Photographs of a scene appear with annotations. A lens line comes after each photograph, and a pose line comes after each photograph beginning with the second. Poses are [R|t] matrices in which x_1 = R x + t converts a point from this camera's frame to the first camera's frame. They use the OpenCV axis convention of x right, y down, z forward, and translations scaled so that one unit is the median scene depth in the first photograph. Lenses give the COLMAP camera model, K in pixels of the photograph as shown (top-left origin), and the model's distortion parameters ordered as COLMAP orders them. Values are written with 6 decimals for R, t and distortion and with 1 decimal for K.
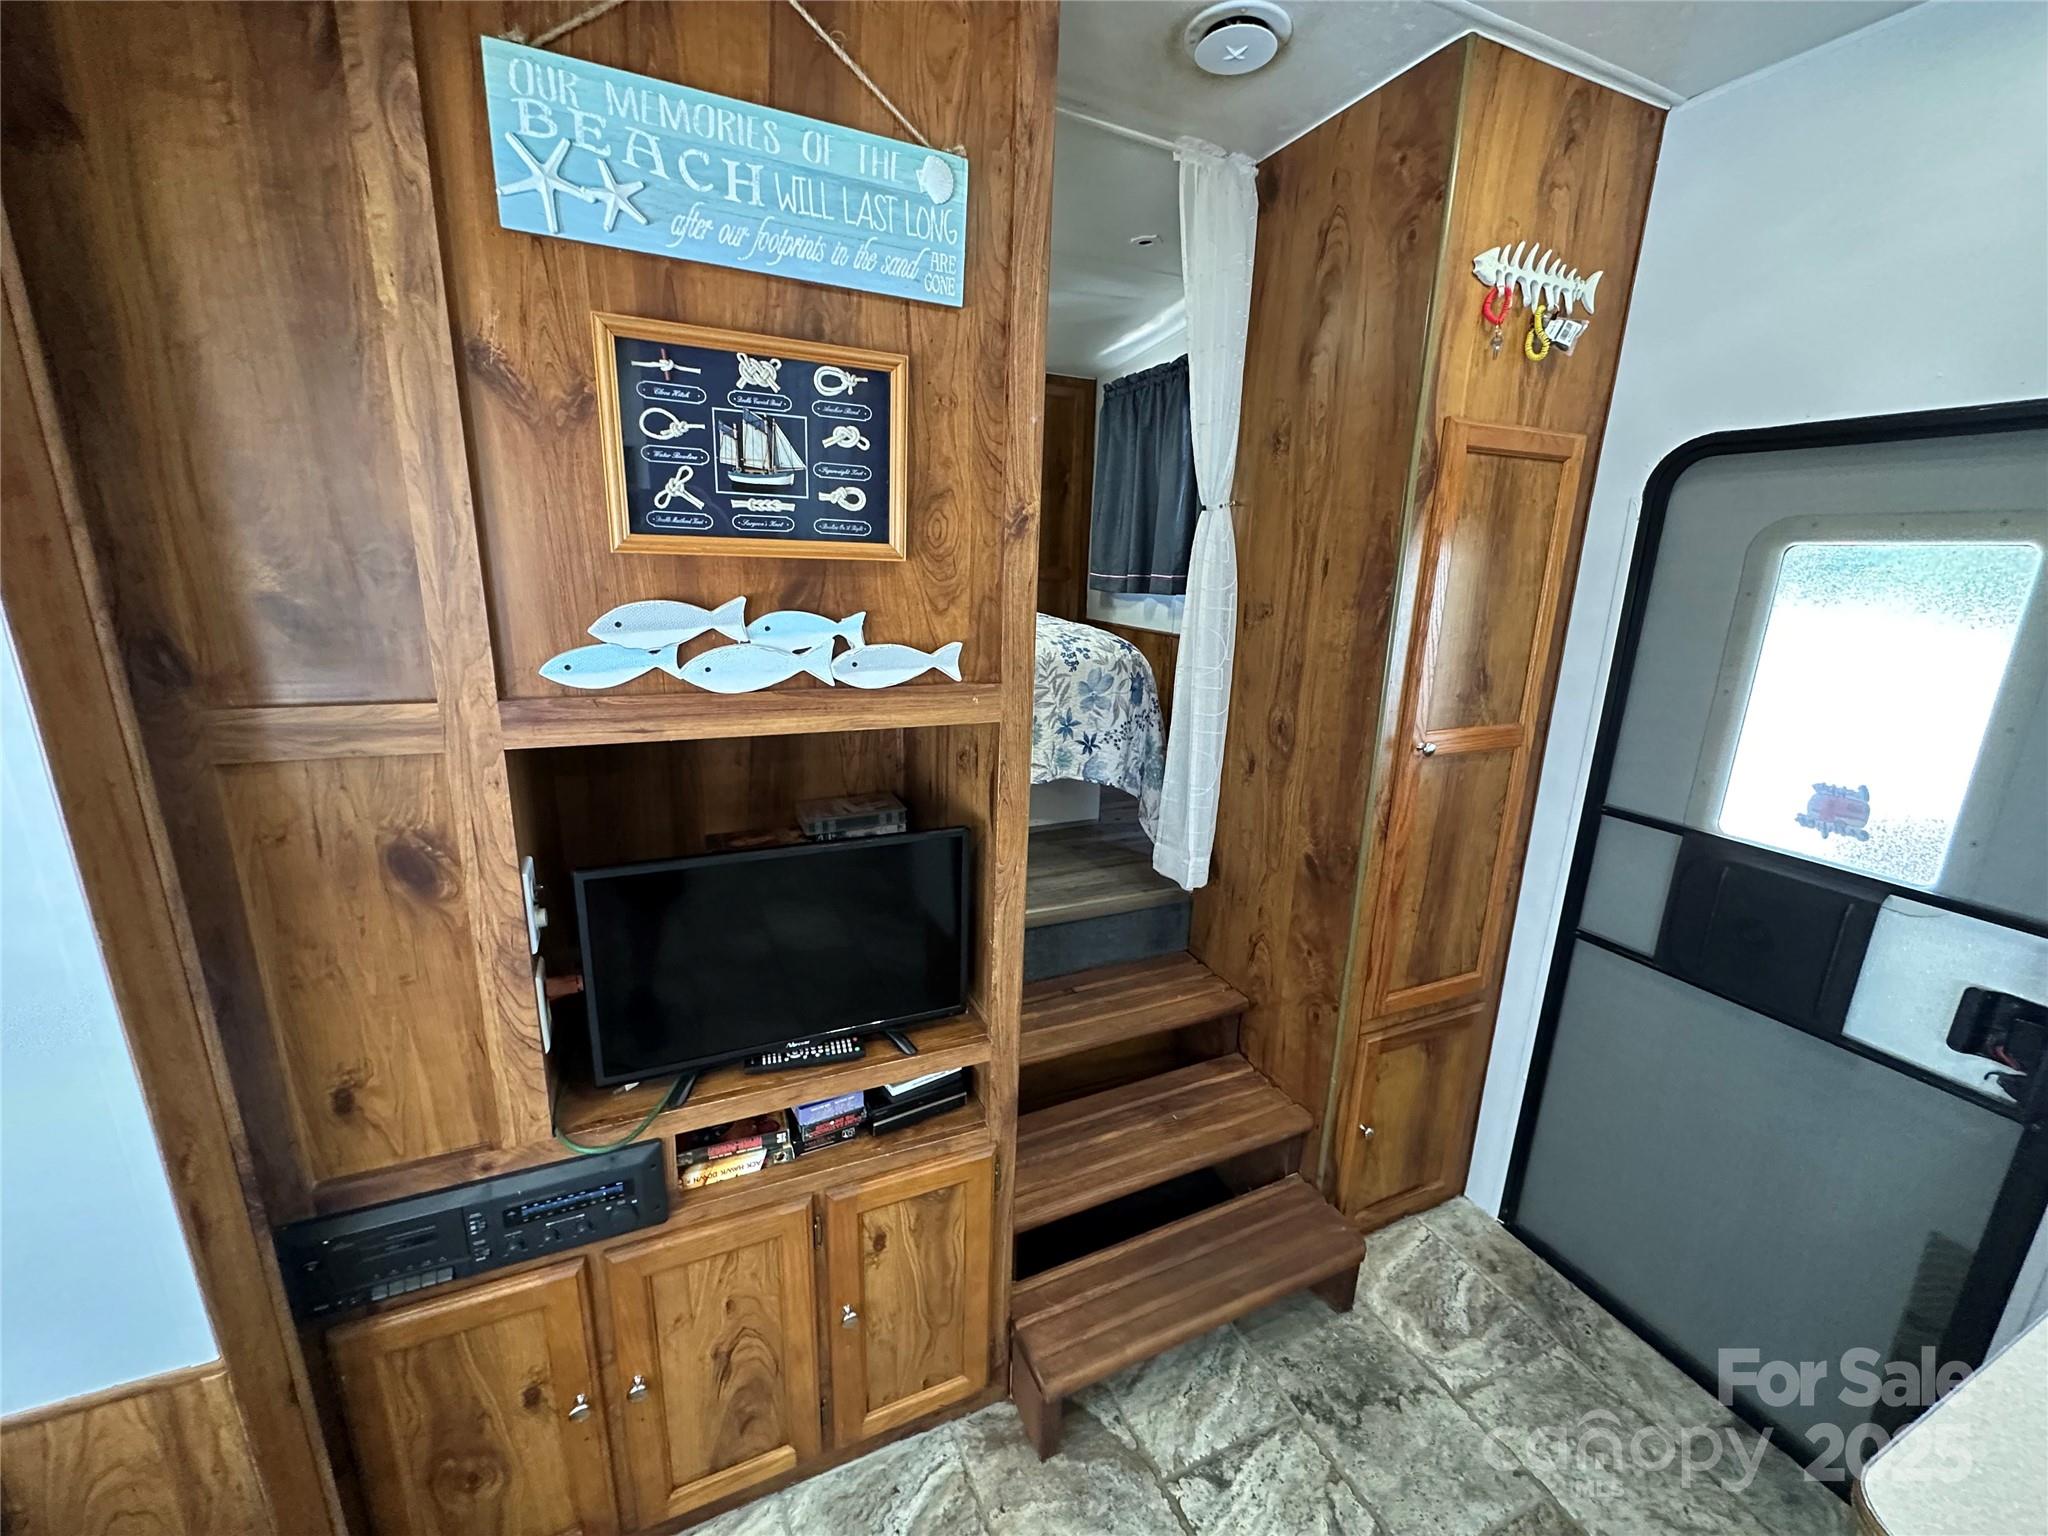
lens RADIAL K [[820.1, 0, 1025.2], [0, 820.1, 766.1], [0, 0, 1]] dist [-0.006817, 0.002103]
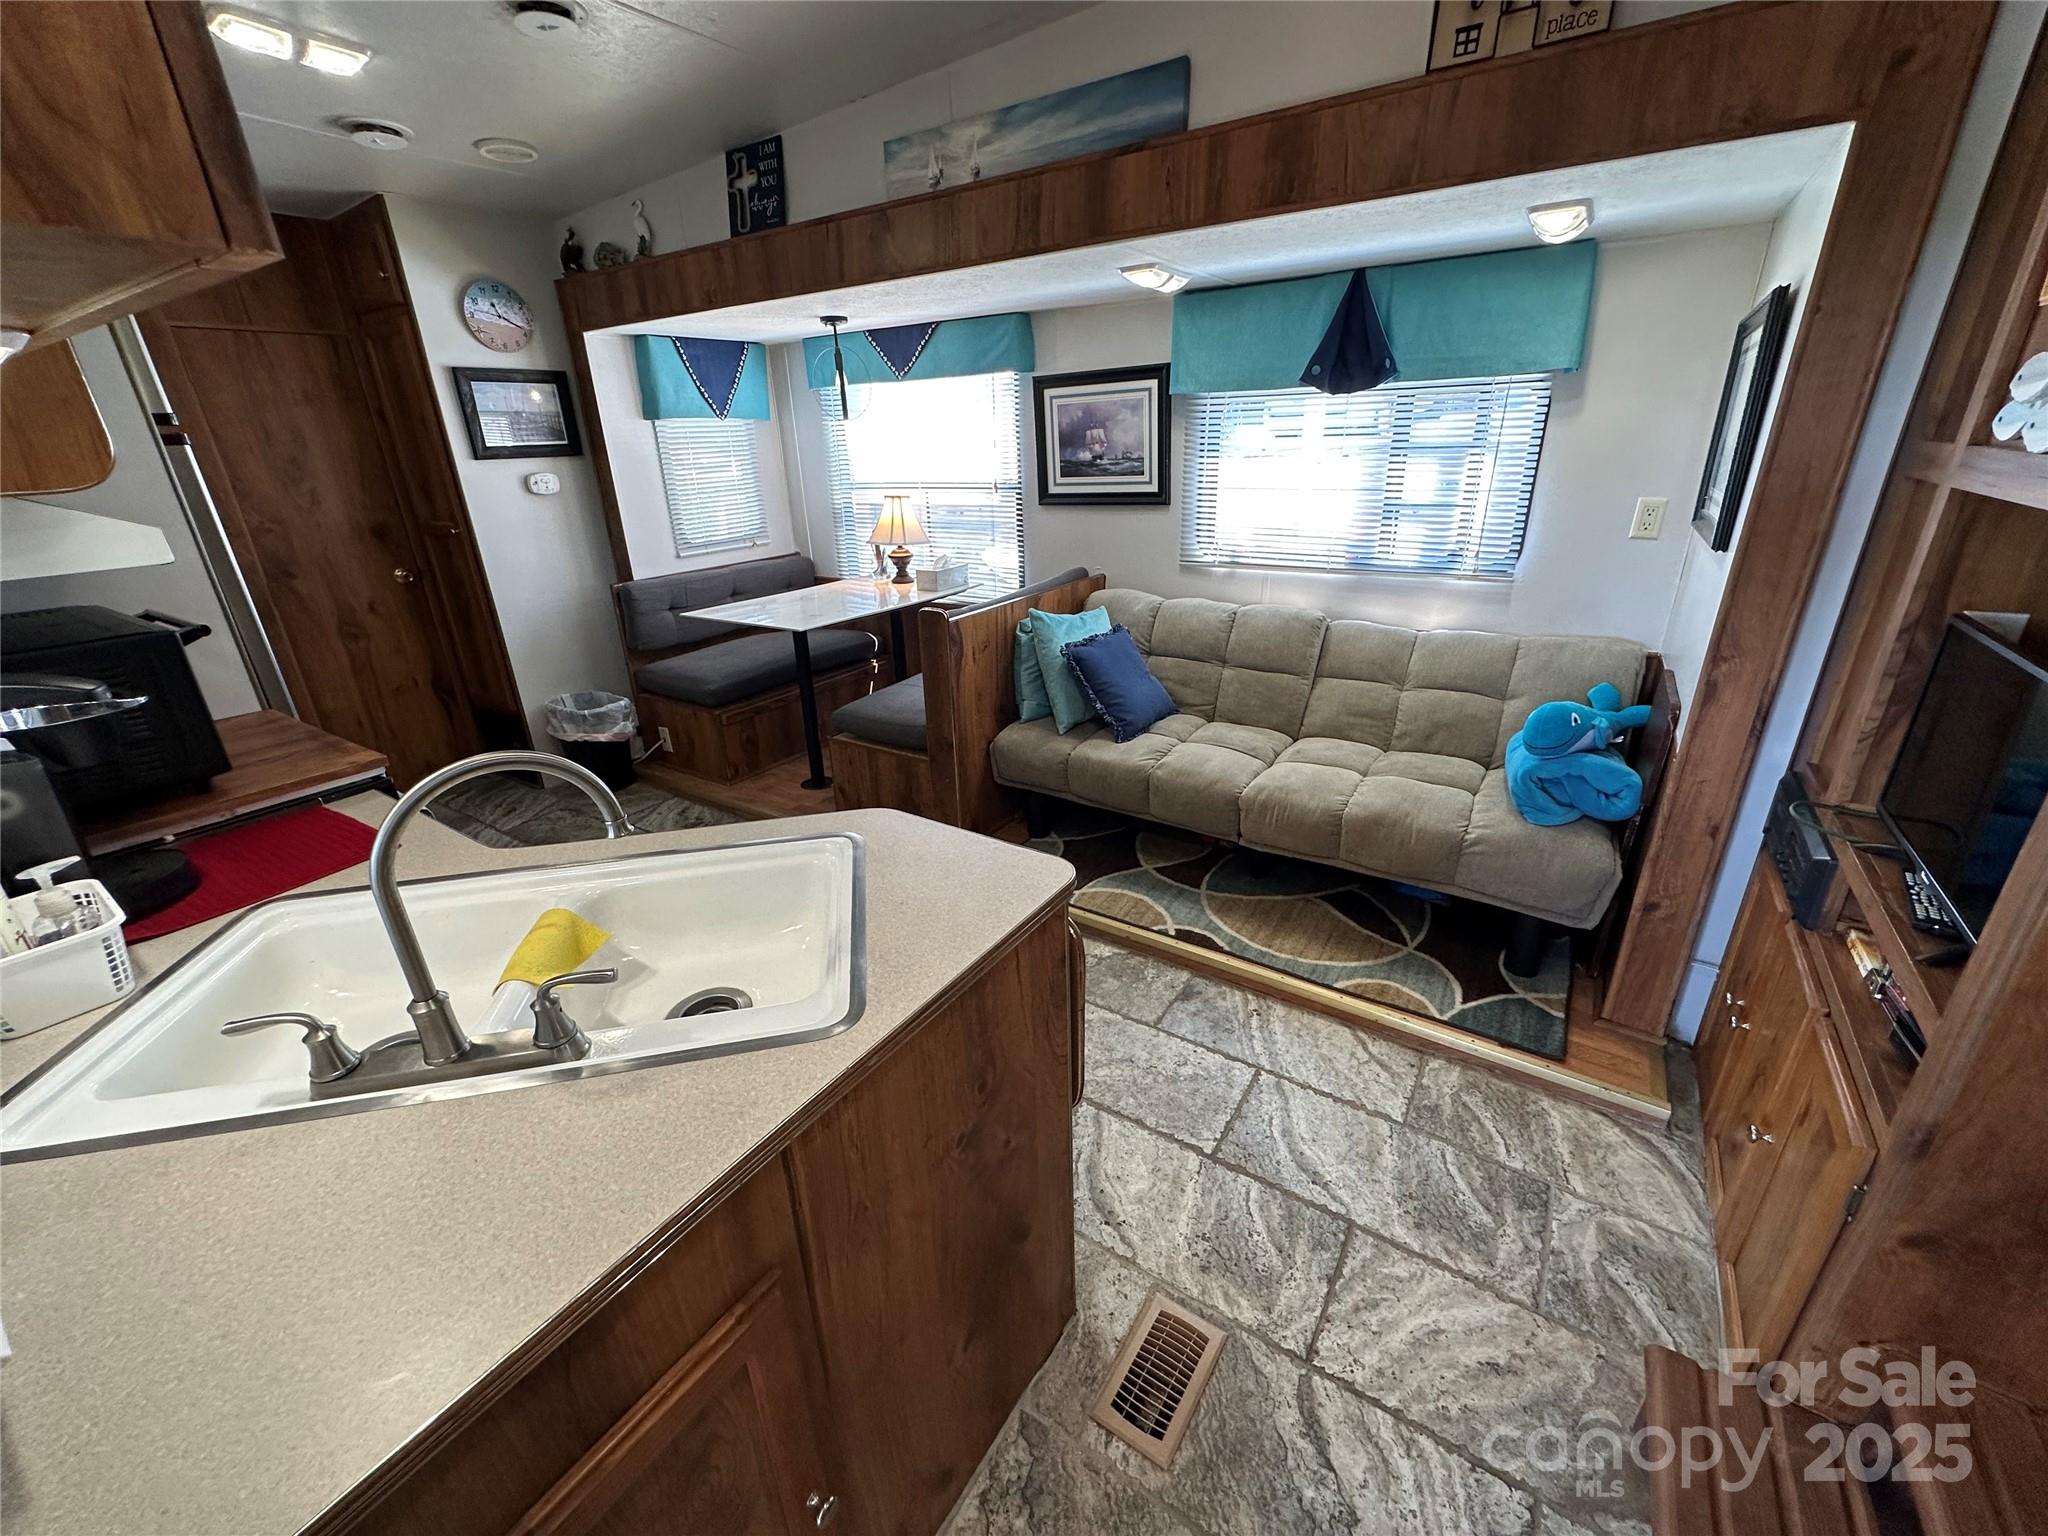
lens RADIAL K [[820.1, 0, 1025.2], [0, 820.1, 766.1], [0, 0, 1]] dist [-0.006817, 0.002103]
pose [[-0.847867, 0.199093, -0.491410, 1.132953], [-0.124643, 0.826005, 0.549709, -0.153149], [0.515351, 0.527330, -0.675527, 1.170060]]
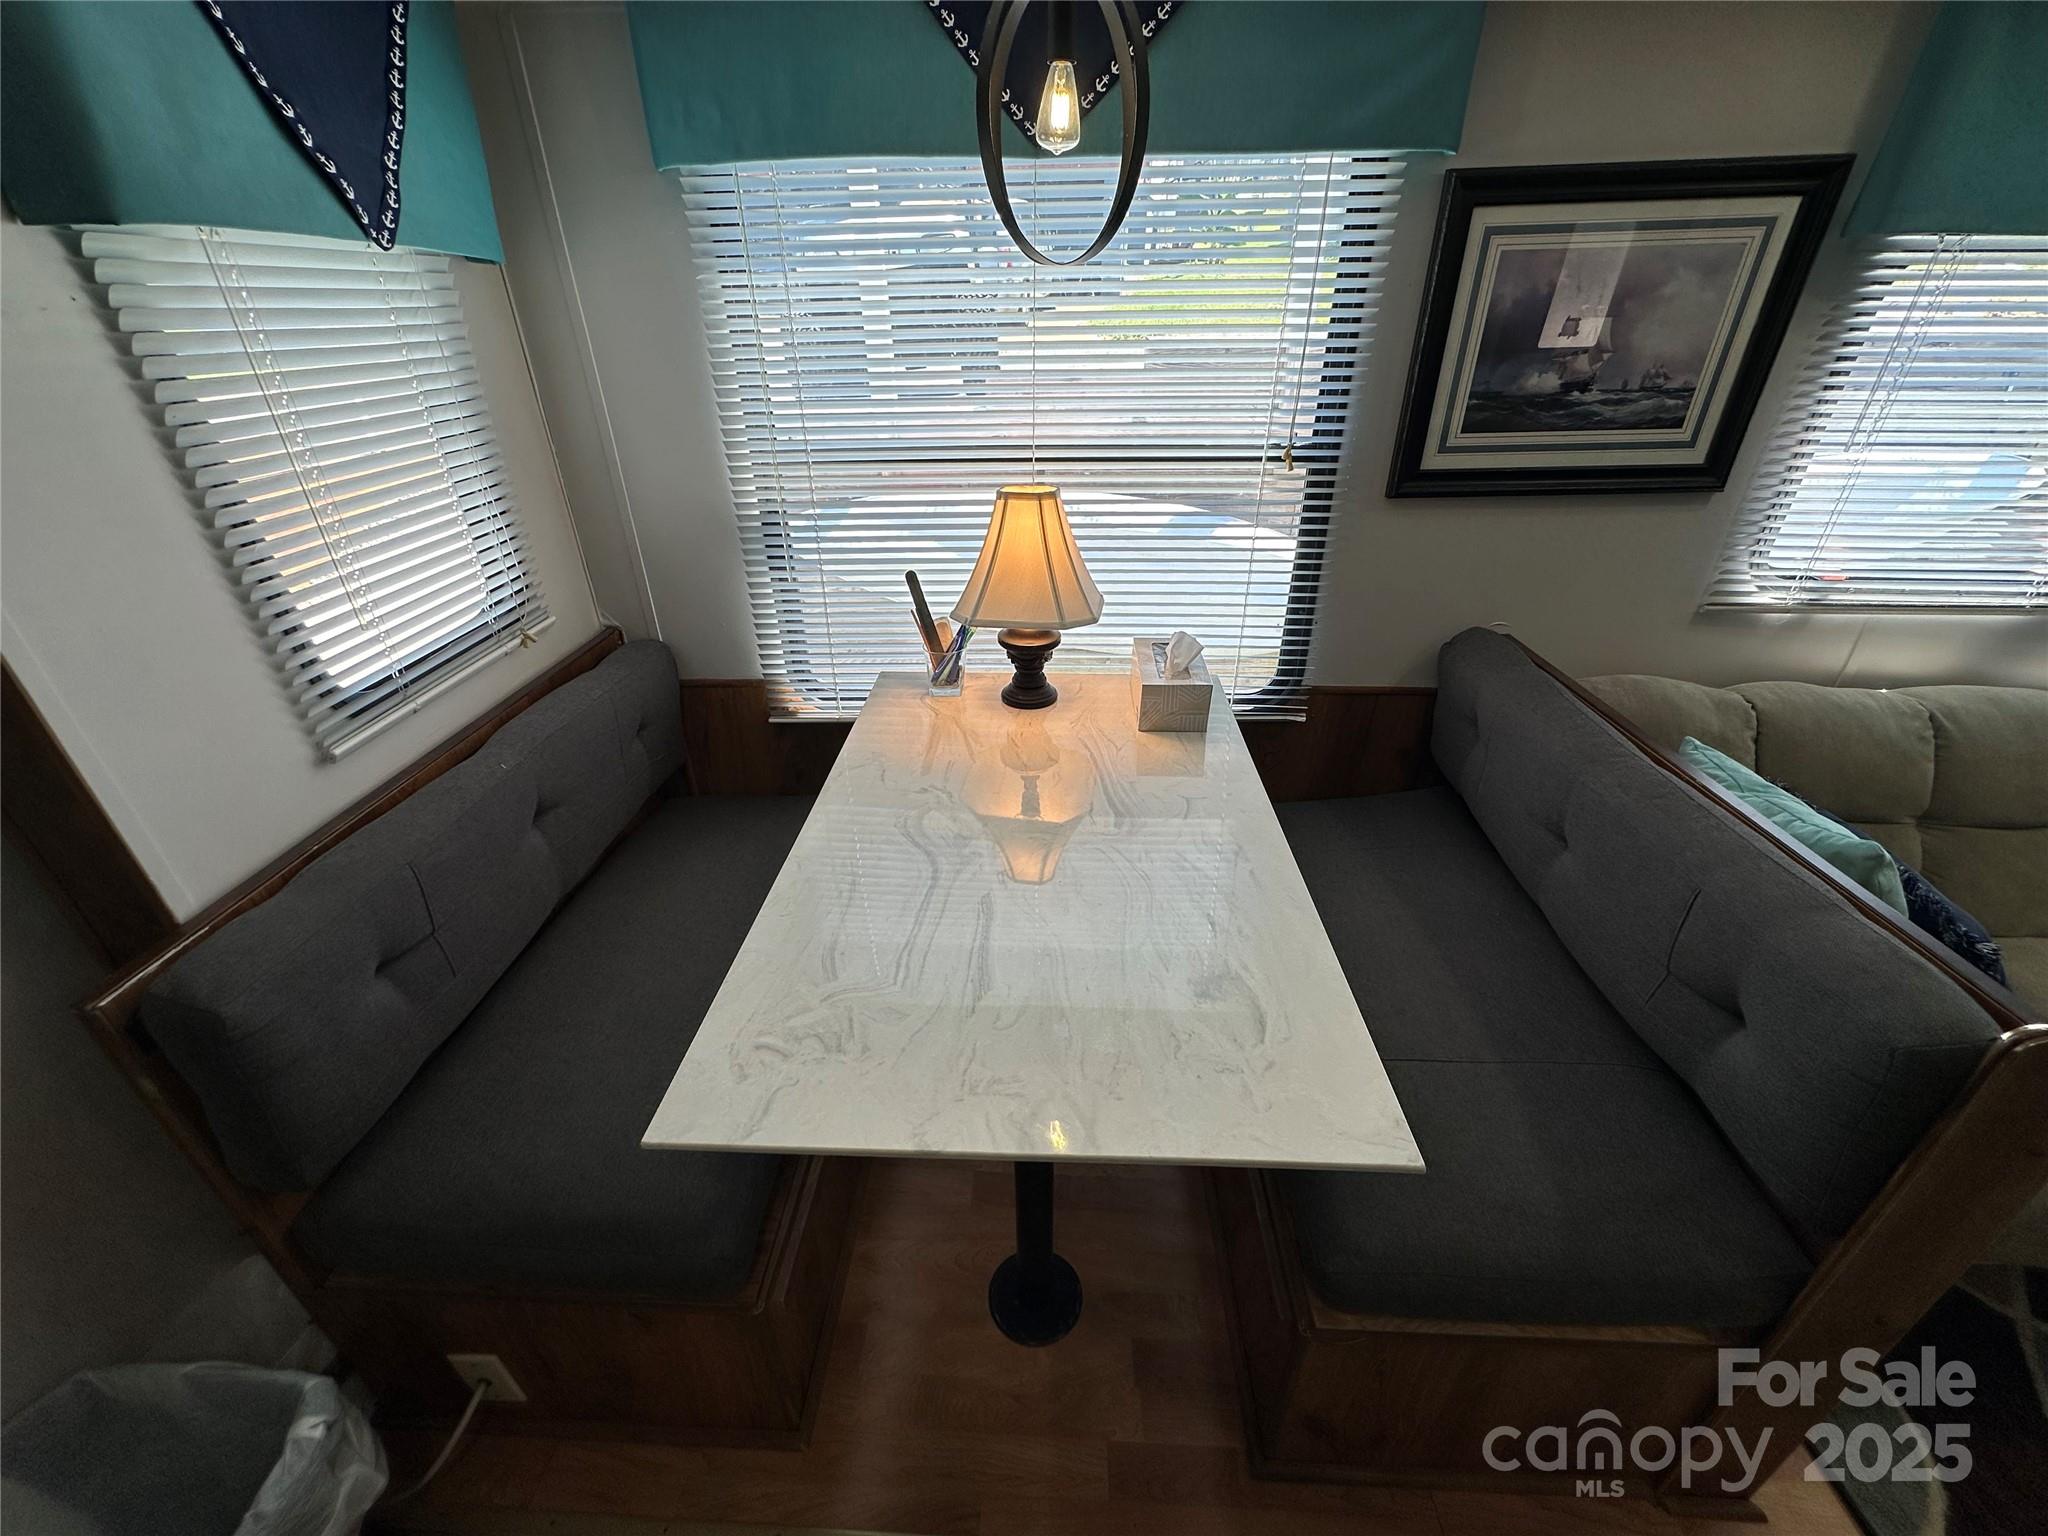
lens RADIAL K [[829.5, 0, 1025.0], [0, 829.5, 771.3], [0, 0, 1]] dist [-0.007163, 0.000237]
pose [[-0.455095, 0.418383, -0.786031, 0.895269], [-0.226508, 0.799310, 0.556594, 0.480687], [0.861152, 0.431345, -0.268995, -1.429459]]
